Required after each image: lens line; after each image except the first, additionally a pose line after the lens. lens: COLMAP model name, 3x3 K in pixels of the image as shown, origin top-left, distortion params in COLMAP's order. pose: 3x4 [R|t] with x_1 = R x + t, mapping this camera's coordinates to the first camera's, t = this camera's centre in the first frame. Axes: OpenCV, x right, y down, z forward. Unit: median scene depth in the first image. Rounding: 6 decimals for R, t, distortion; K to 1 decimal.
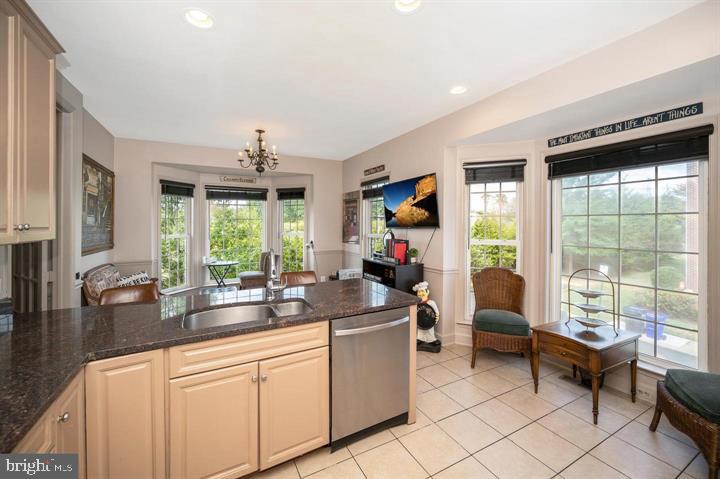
lens RADIAL K [[292.3, 0, 355.8], [0, 292.3, 221.6], [0, 0, 1]] dist [0.002694, -0.000856]
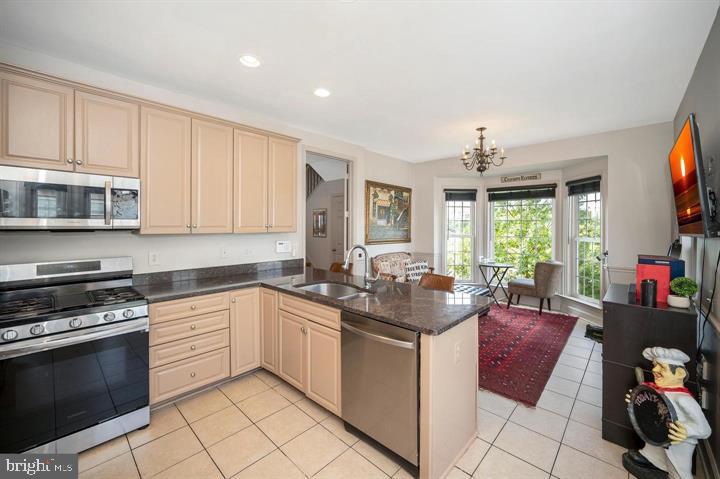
lens RADIAL K [[292.3, 0, 359.8], [0, 292.3, 224.9], [0, 0, 1]] dist [0.002694, -0.000856]
pose [[0.332525, 0.004698, -0.943083, 0.345473], [0.000005, 0.999988, 0.004983, 0.000697], [0.943095, -0.001661, 0.332521, 0.238659]]
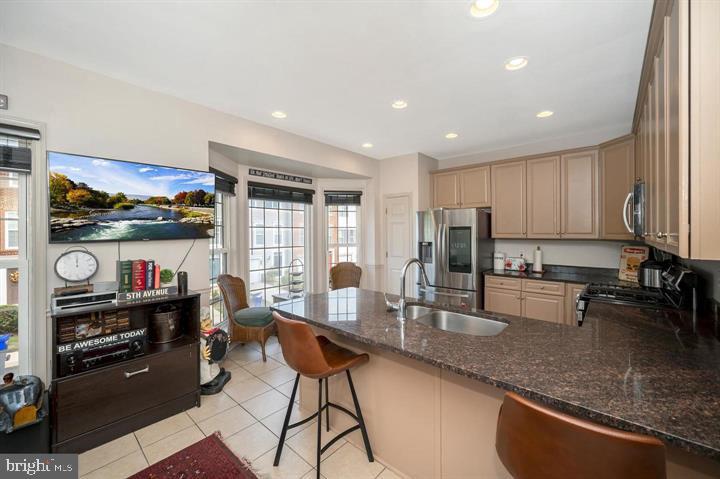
lens RADIAL K [[292.3, 0, 361.6], [0, 292.3, 236.0], [0, 0, 1]] dist [0.002694, -0.000856]
pose [[-0.360161, -0.010065, 0.932836, -0.439922], [-0.001895, 0.999948, 0.010057, 0.002973], [-0.932888, 0.001854, -0.360161, 0.599875]]
